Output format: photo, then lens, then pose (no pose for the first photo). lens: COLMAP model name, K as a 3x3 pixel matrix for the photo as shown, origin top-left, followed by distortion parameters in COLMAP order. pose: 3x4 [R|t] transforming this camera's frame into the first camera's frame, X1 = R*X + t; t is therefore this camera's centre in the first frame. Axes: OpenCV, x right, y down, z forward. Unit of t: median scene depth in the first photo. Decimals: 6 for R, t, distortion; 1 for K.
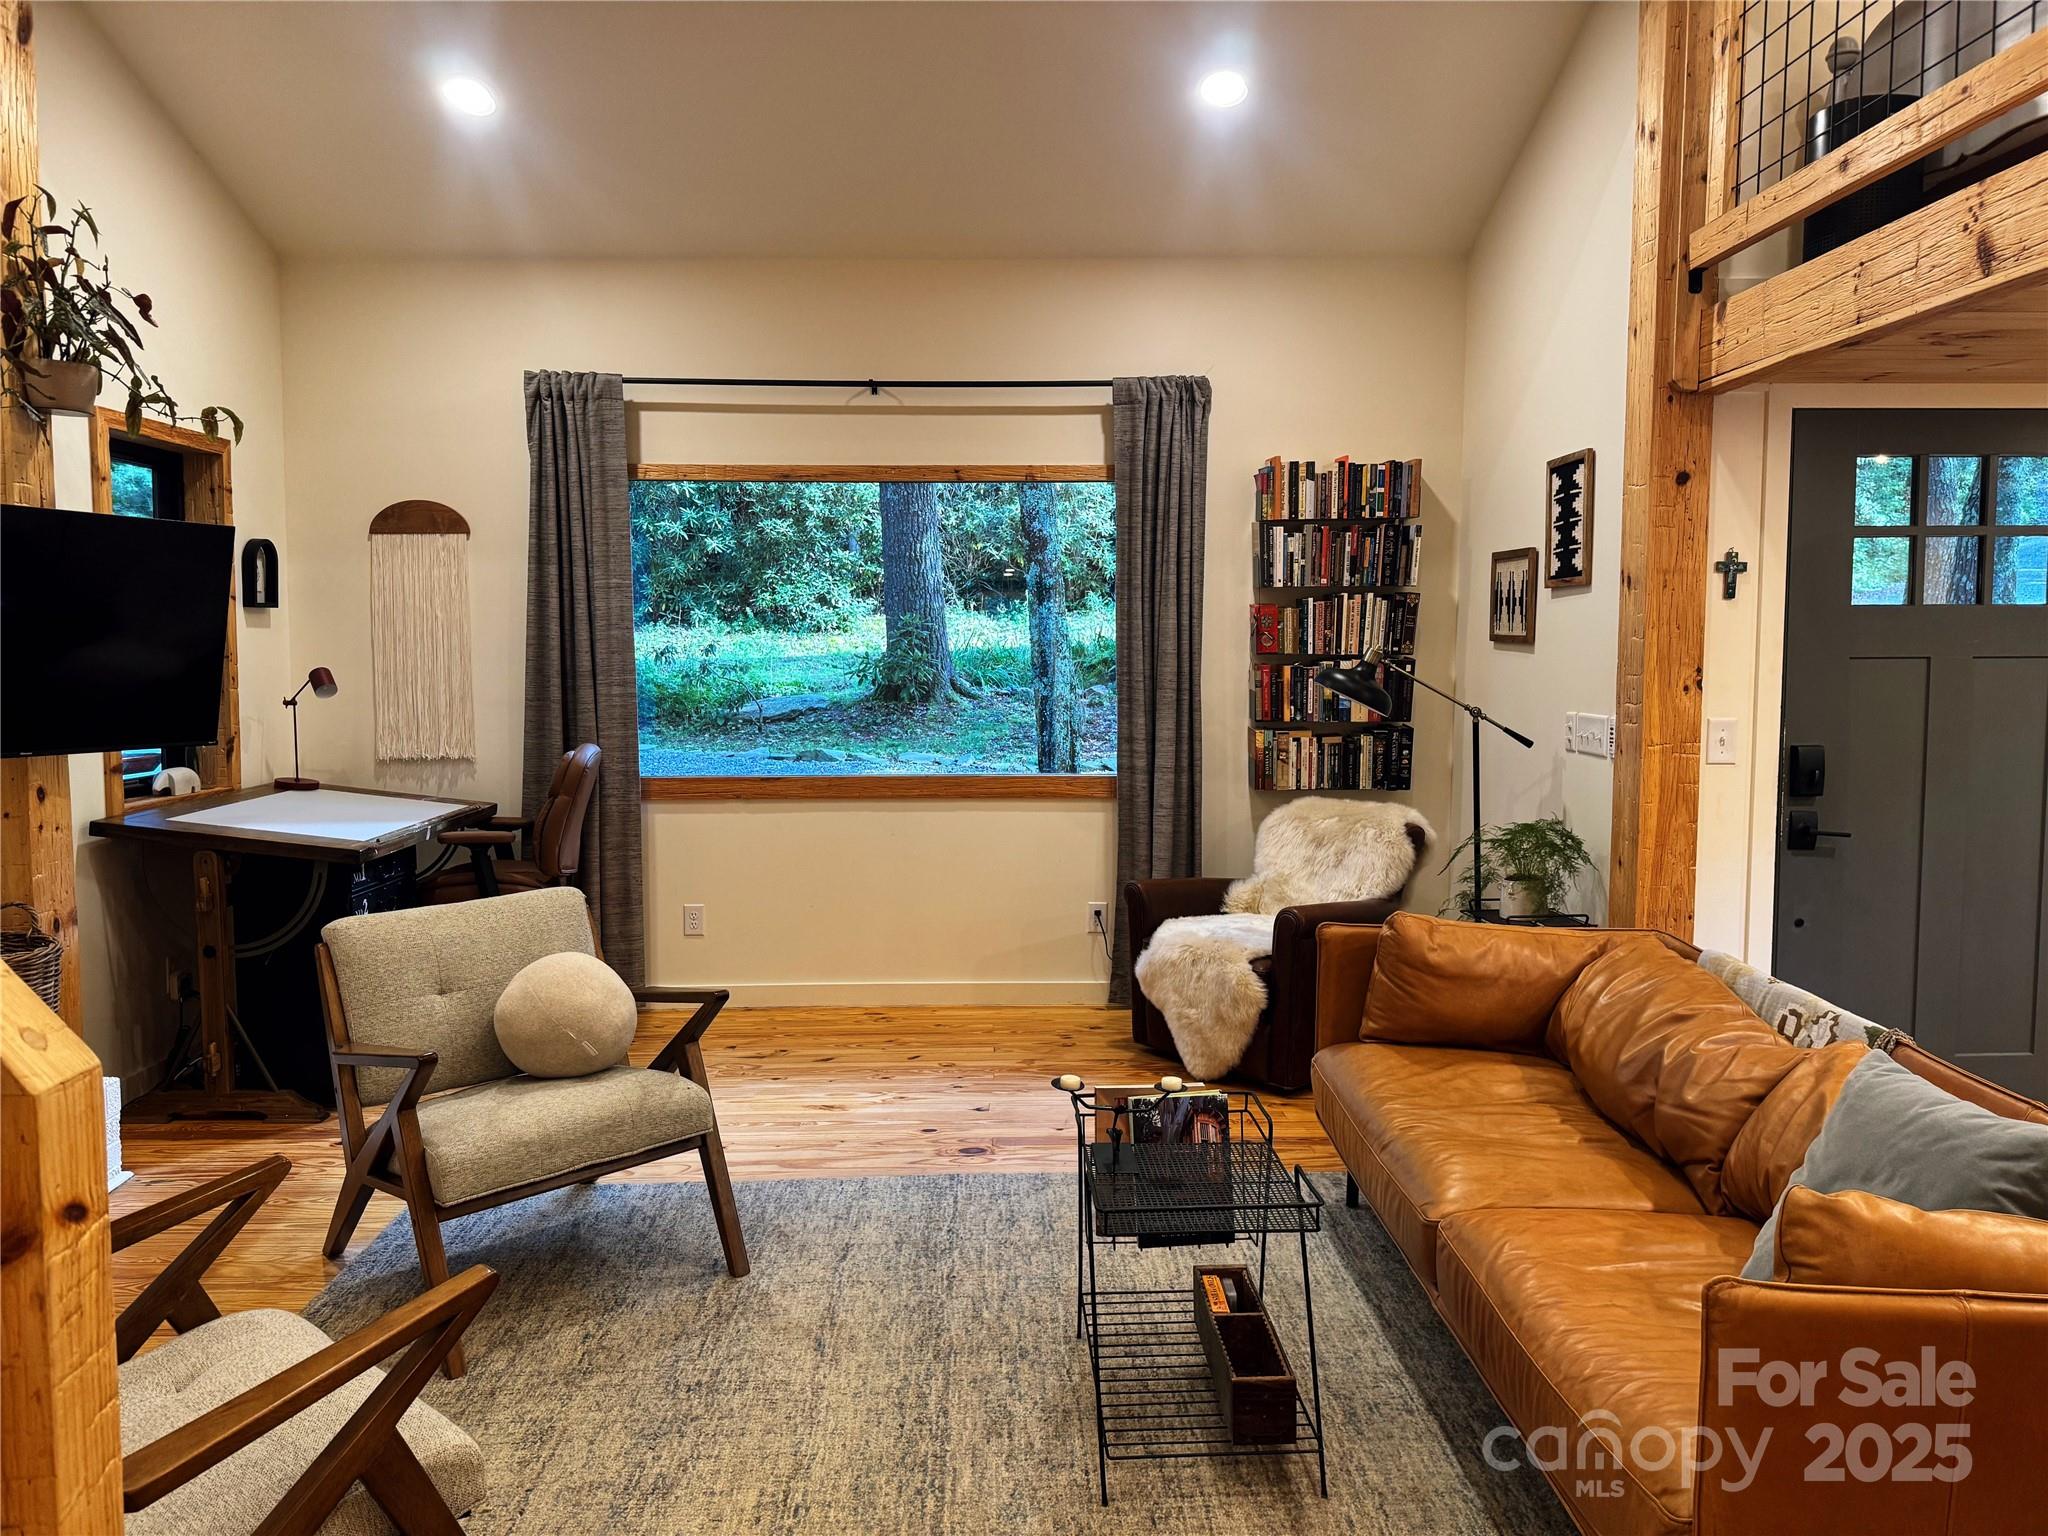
lens RADIAL K [[1431.7, 0, 1033.1], [0, 1431.7, 768.8], [0, 0, 1]] dist [0.078085, -0.095757]
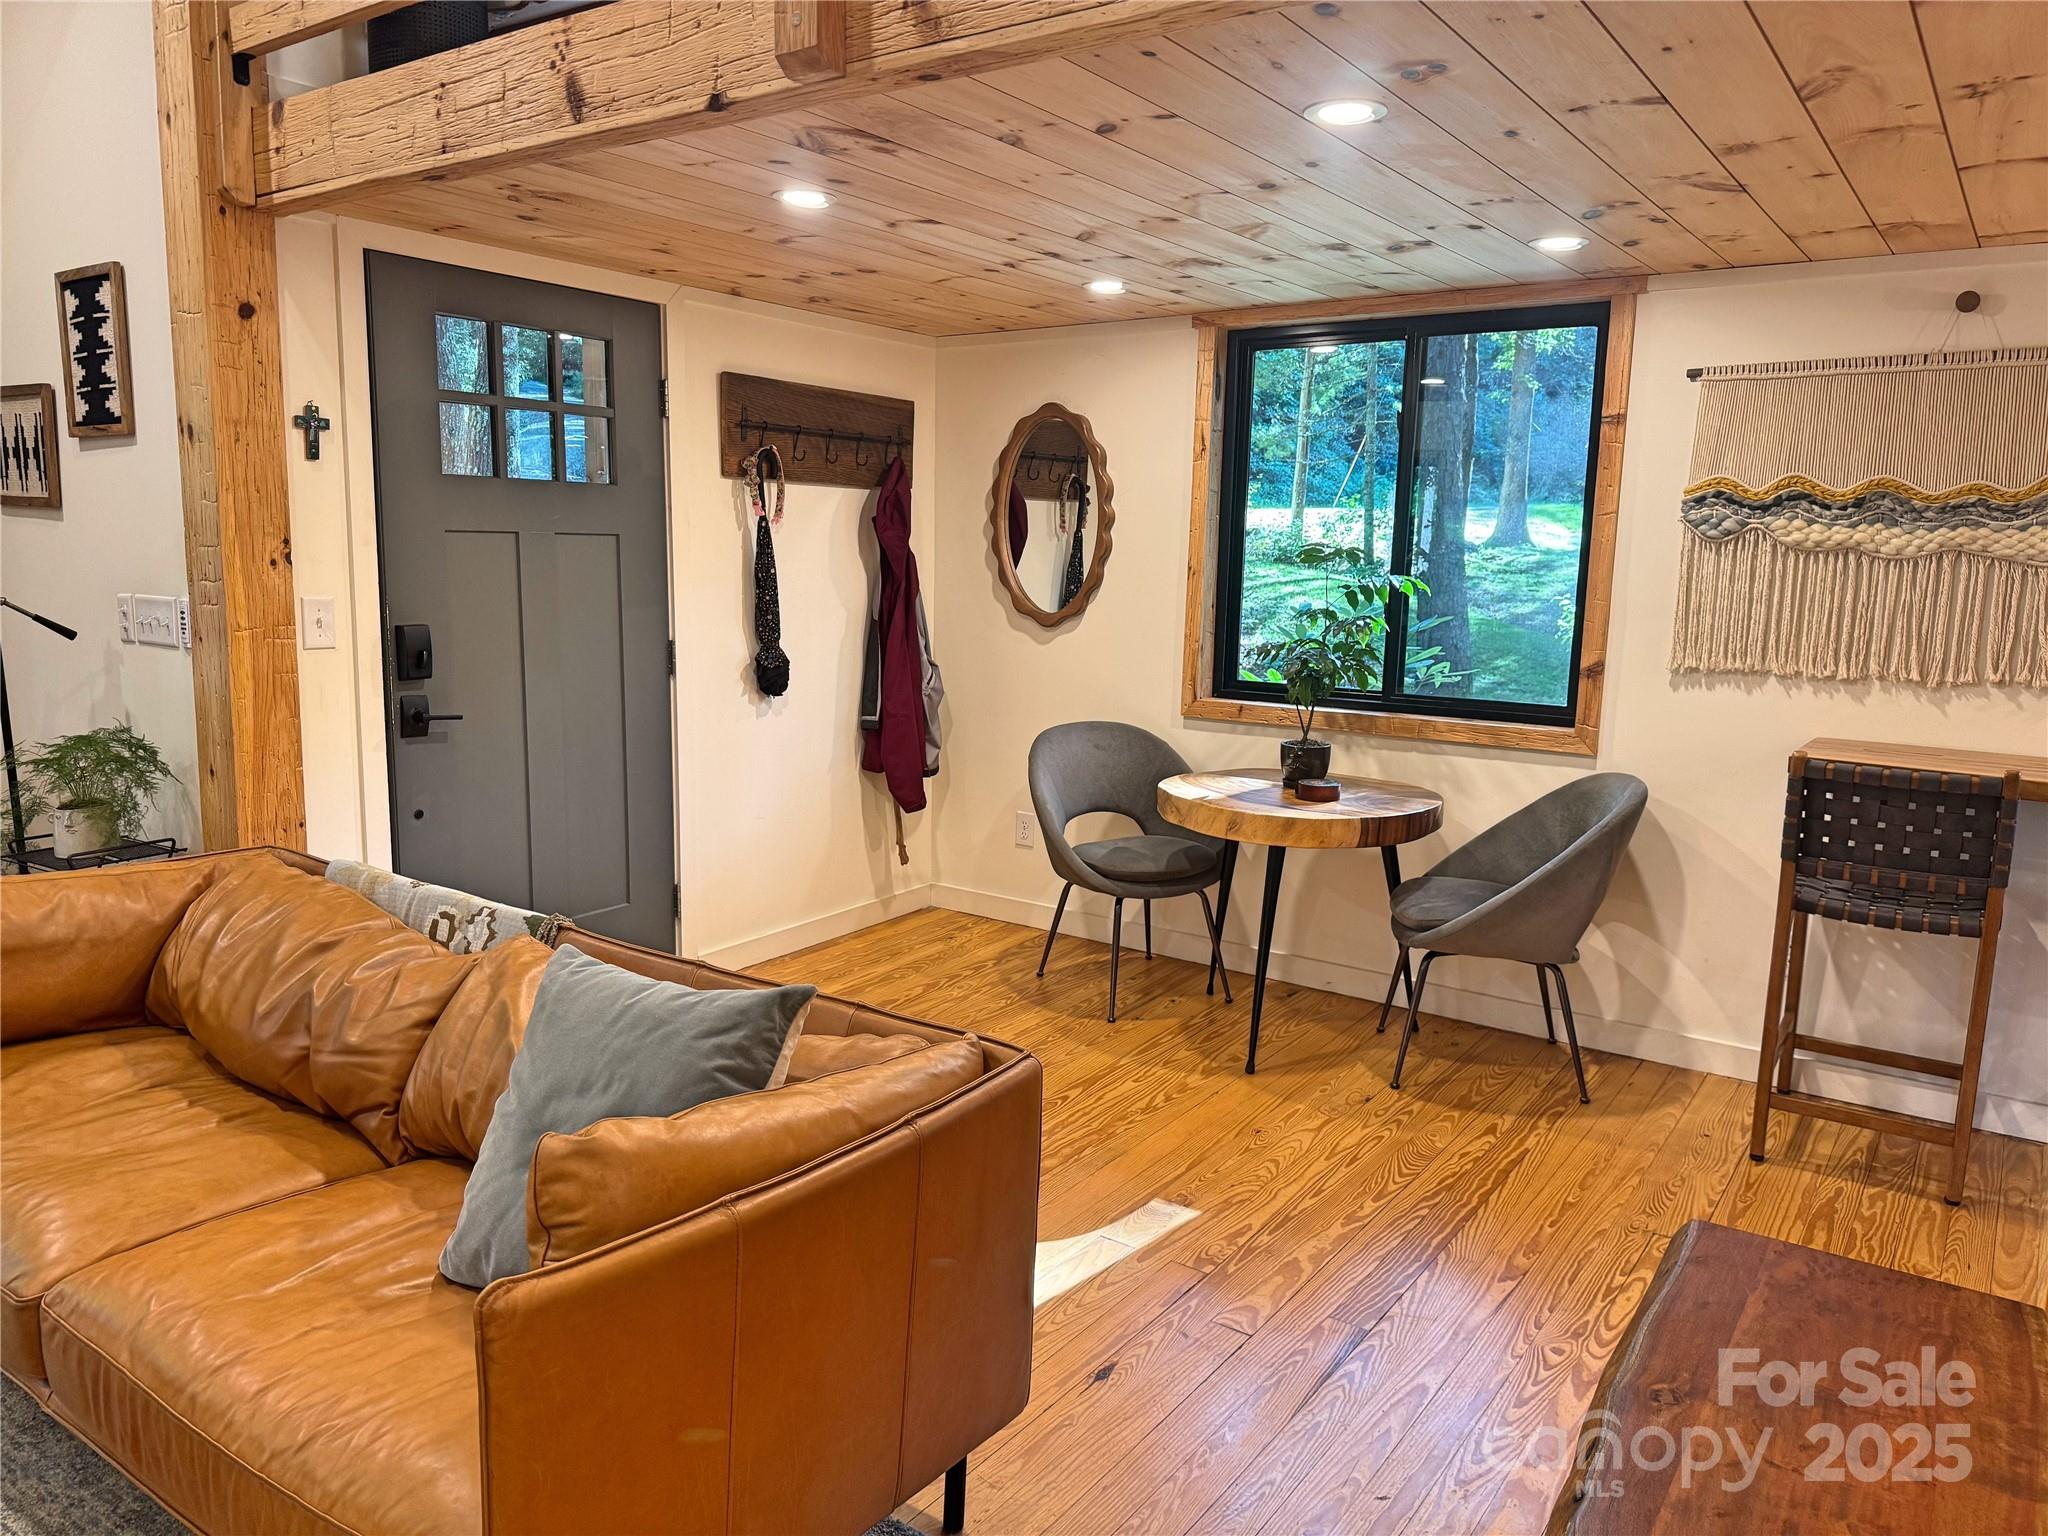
lens RADIAL K [[1436.9, 0, 1015.6], [0, 1436.9, 761.9], [0, 0, 1]] dist [0.058003, -0.077143]
pose [[0.599361, -0.106179, 0.793405, 0.013231], [0.048375, 0.994157, 0.096501, 0.000222], [-0.799016, -0.019458, 0.600995, 0.092930]]
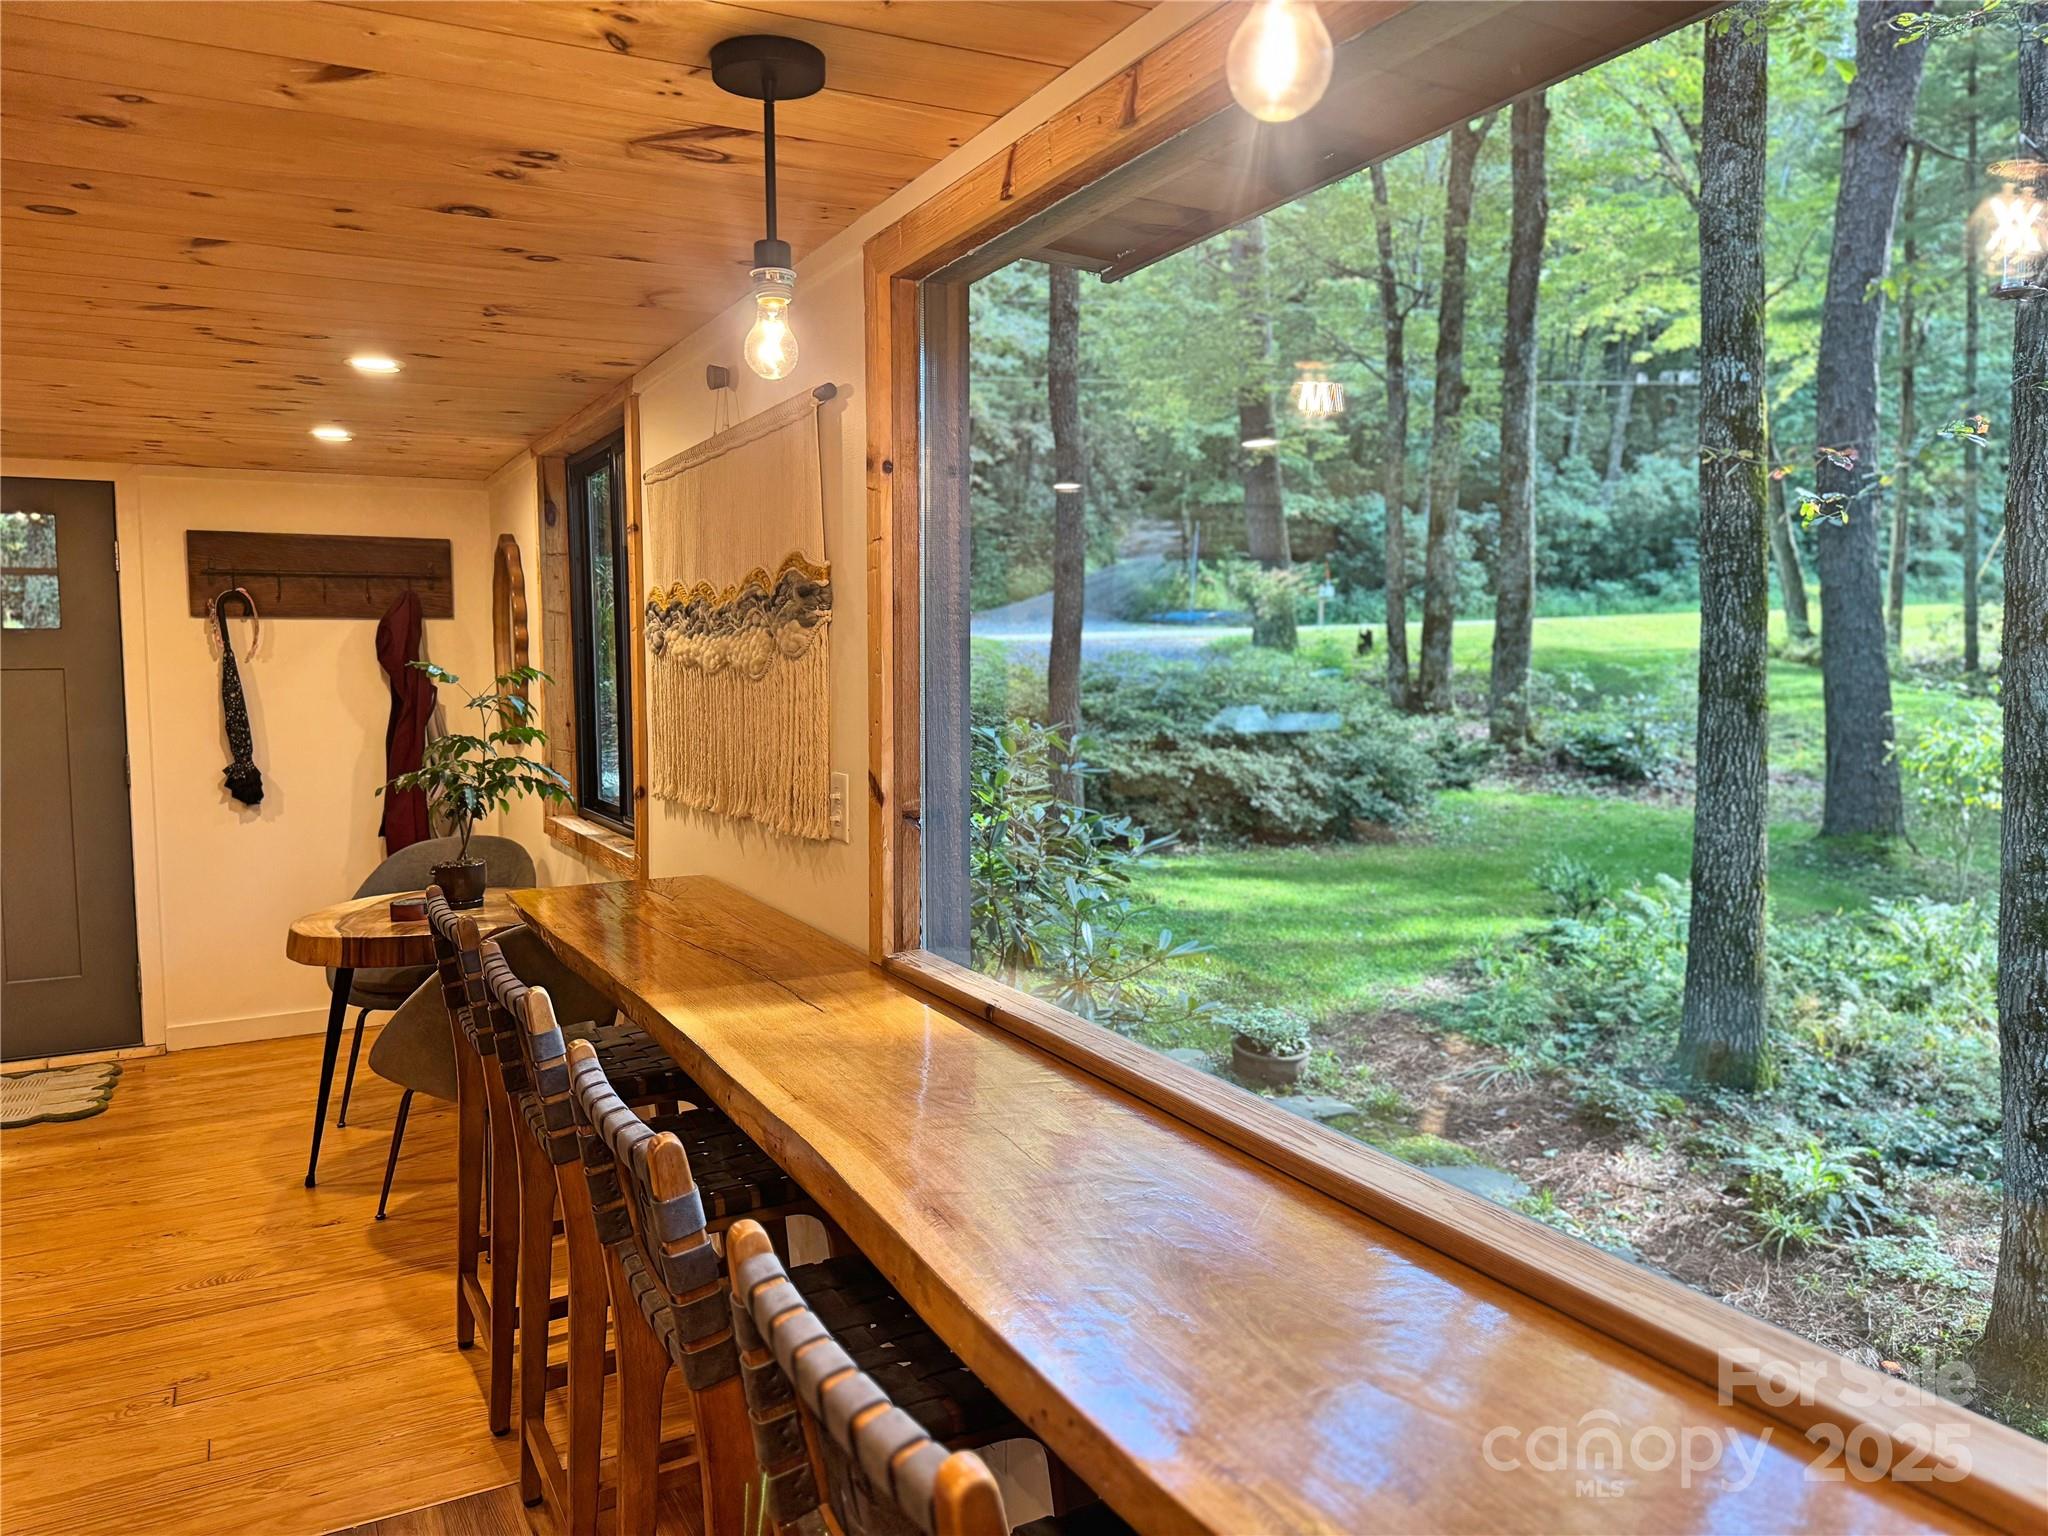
lens RADIAL K [[1431.7, 0, 1033.1], [0, 1431.7, 768.8], [0, 0, 1]] dist [0.078085, -0.095757]
pose [[0.904510, -0.037451, 0.424804, 0.708261], [0.040945, 0.999161, 0.000905, 0.036199], [-0.424481, 0.016575, 0.905285, -0.427551]]
